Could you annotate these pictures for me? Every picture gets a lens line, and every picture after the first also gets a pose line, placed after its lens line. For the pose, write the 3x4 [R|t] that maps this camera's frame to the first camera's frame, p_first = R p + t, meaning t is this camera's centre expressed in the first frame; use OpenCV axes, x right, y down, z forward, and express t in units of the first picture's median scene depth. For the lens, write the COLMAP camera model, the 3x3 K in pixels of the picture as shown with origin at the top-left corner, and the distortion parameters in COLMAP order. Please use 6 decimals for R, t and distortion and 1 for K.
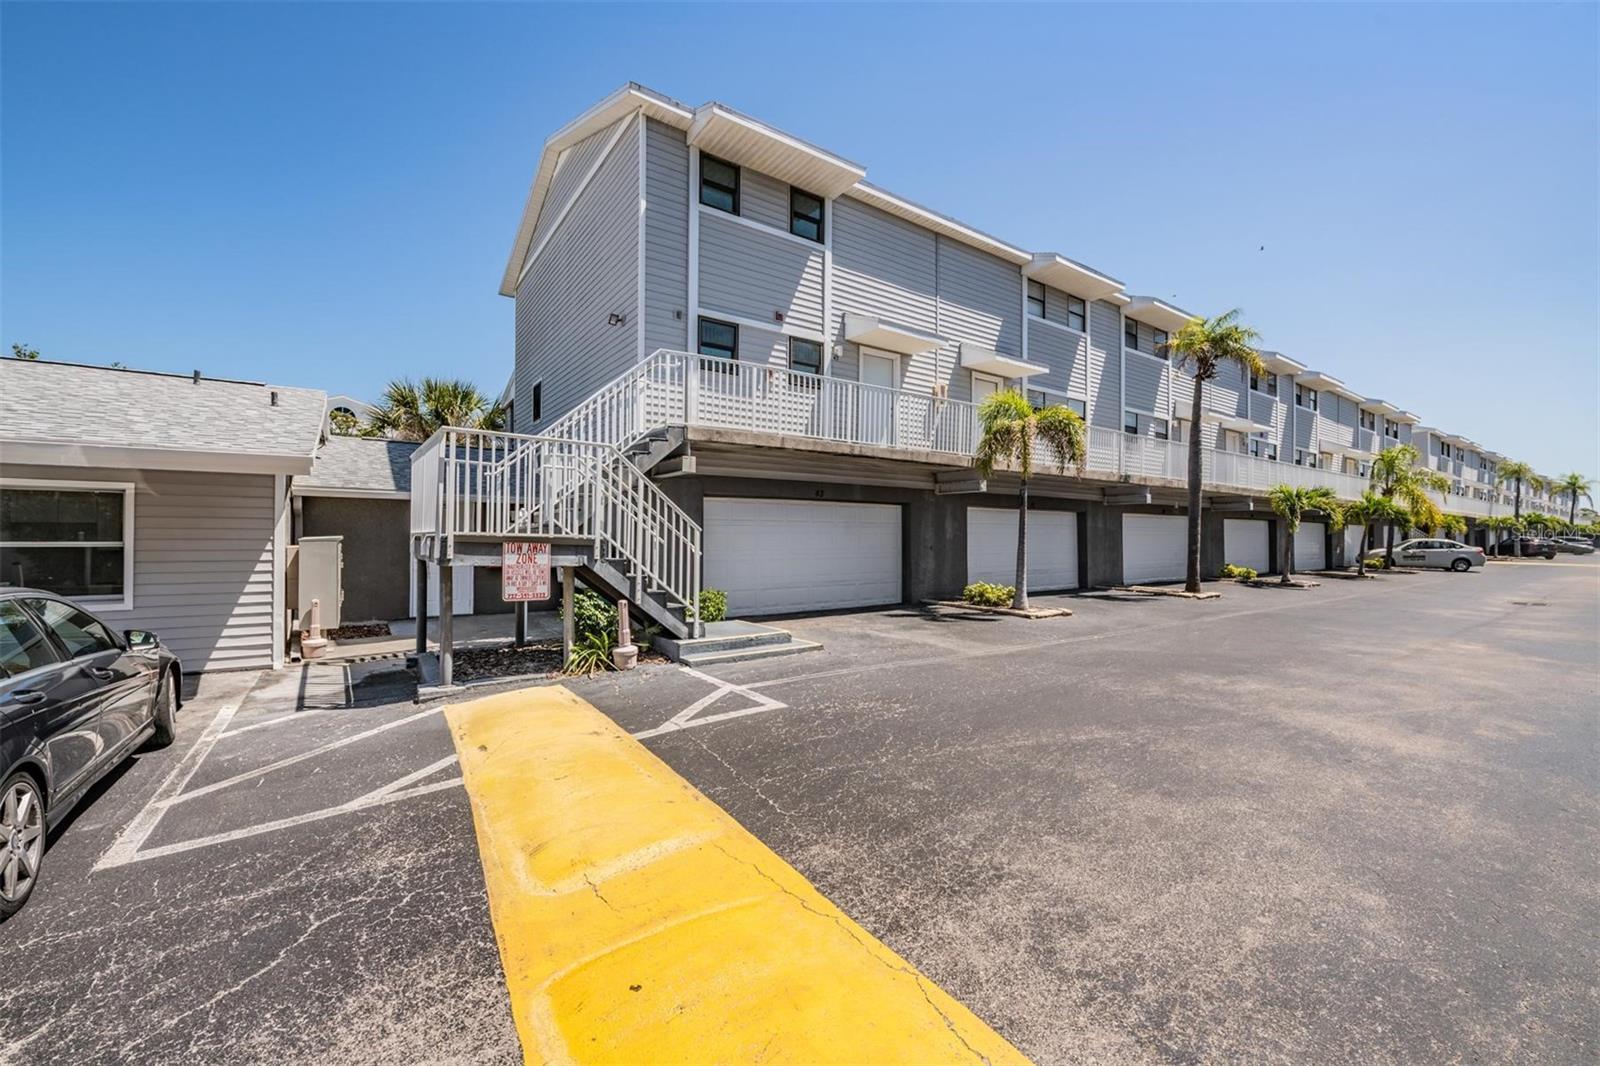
lens RADIAL K [[631.7, 0, 800.0], [0, 631.7, 535.7], [0, 0, 1]] dist [-0.009679, -0.002684]
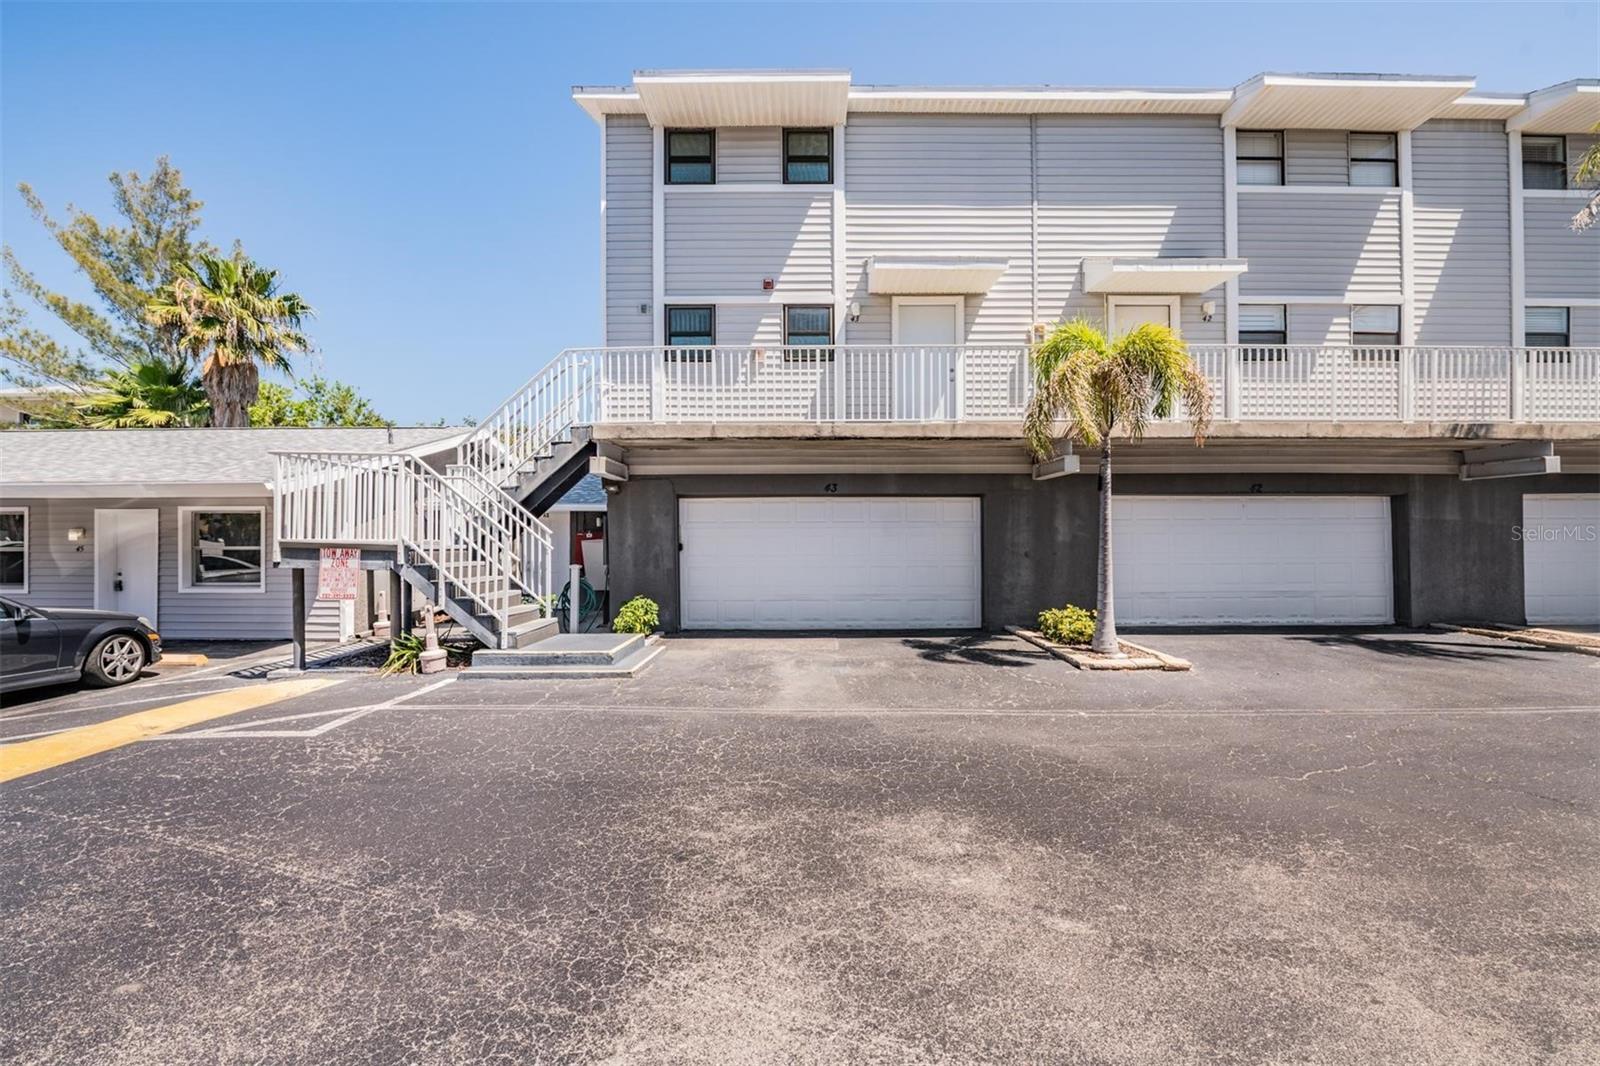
lens RADIAL K [[631.7, 0, 802.9], [0, 631.7, 538.5], [0, 0, 1]] dist [-0.009679, -0.002684]
pose [[0.819603, -0.005907, -0.572901, 0.473869], [0.005930, 0.999981, -0.001827, 0.000417], [0.572901, -0.001900, 0.819623, 0.307678]]
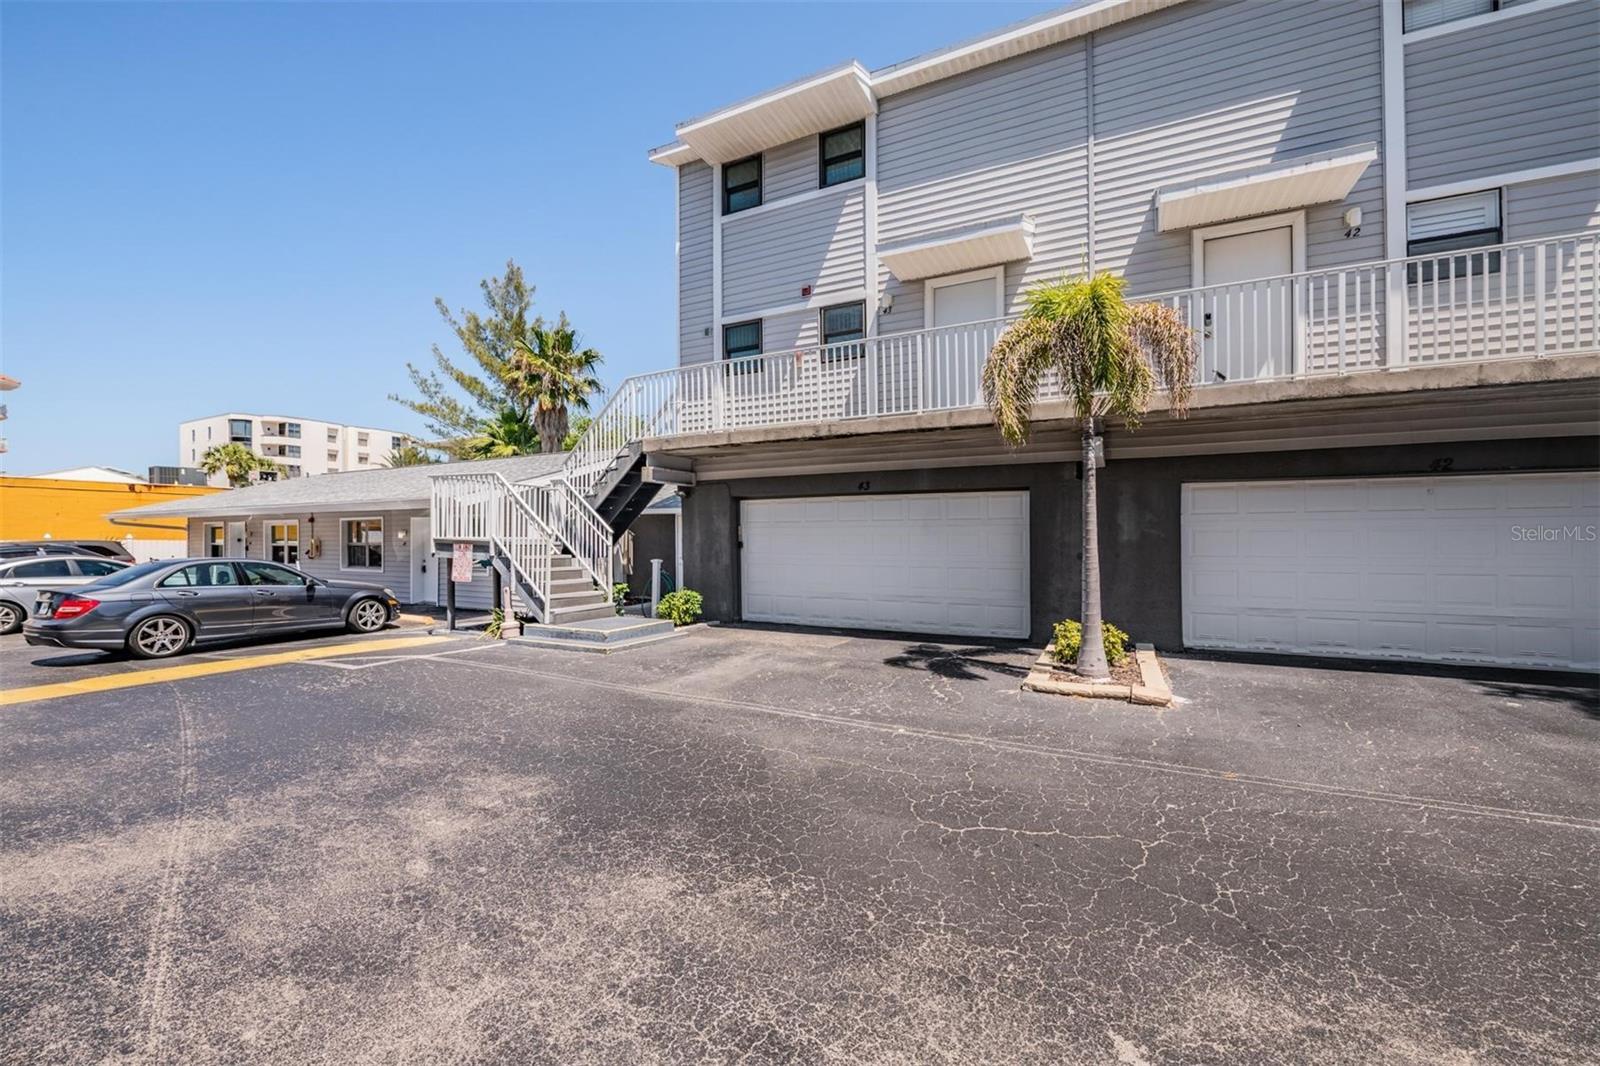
lens RADIAL K [[631.7, 0, 803.1], [0, 631.7, 543.4], [0, 0, 1]] dist [-0.009679, -0.002684]
pose [[0.474087, 0.002321, -0.880475, 0.712593], [0.003081, 0.999986, 0.004295, 0.003427], [0.880473, -0.004749, 0.474073, 0.548604]]
